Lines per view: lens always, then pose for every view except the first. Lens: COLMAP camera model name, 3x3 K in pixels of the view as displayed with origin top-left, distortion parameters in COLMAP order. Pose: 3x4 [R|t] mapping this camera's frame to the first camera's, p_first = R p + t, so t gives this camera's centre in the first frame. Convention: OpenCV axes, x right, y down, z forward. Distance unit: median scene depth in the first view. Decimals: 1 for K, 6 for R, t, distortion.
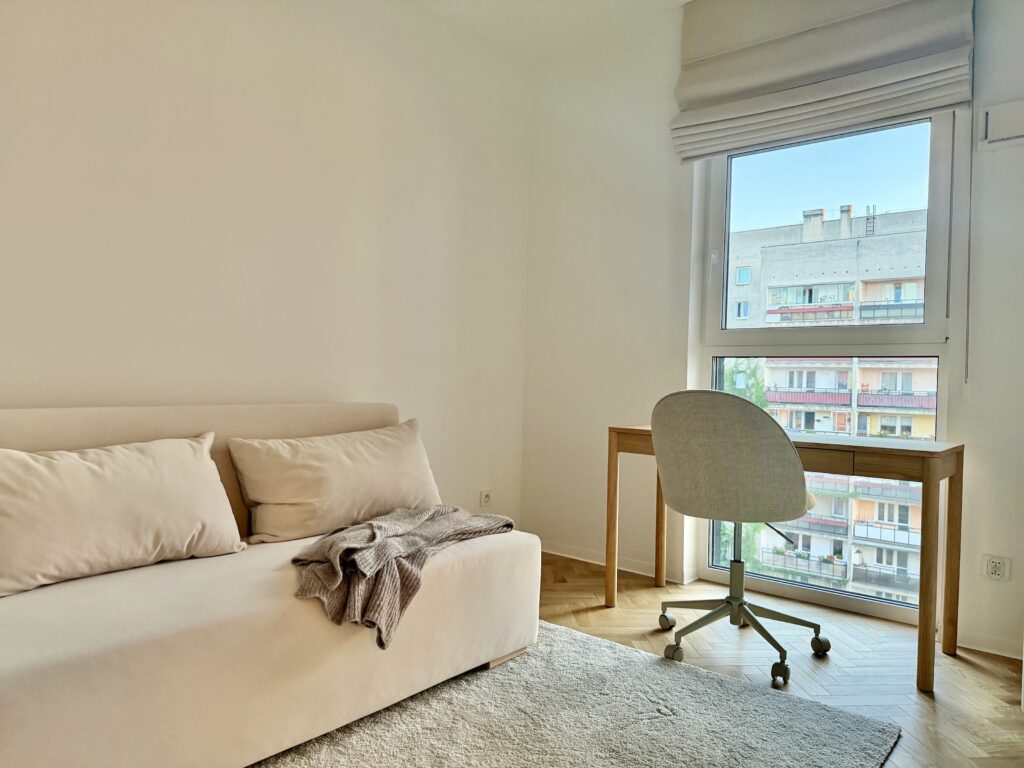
lens RADIAL K [[722.2, 0, 512.0], [0, 722.2, 384.0], [0, 0, 1]] dist [0.000486, 0.001886]
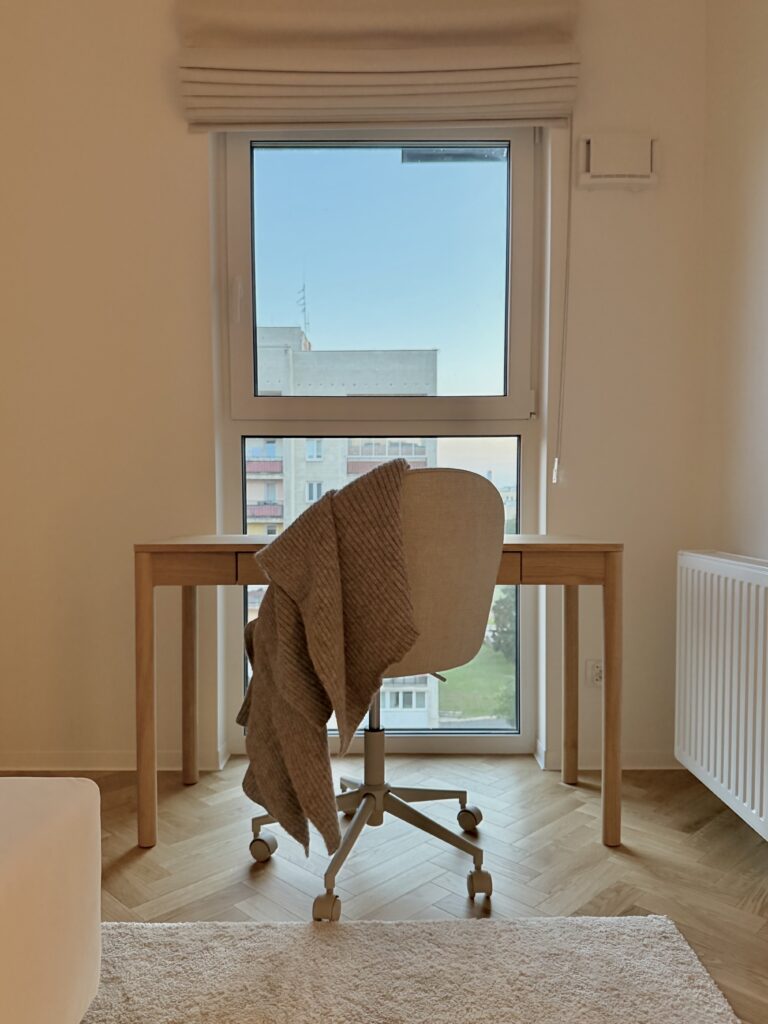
lens RADIAL K [[778.6, 0, 382.3], [0, 778.6, 524.4], [0, 0, 1]] dist [0.030619, -0.005632]
pose [[0.758684, -0.052131, 0.649370, -0.138184], [0.025422, 0.998403, 0.050450, 0.018161], [-0.650963, -0.021768, 0.758797, 0.437615]]
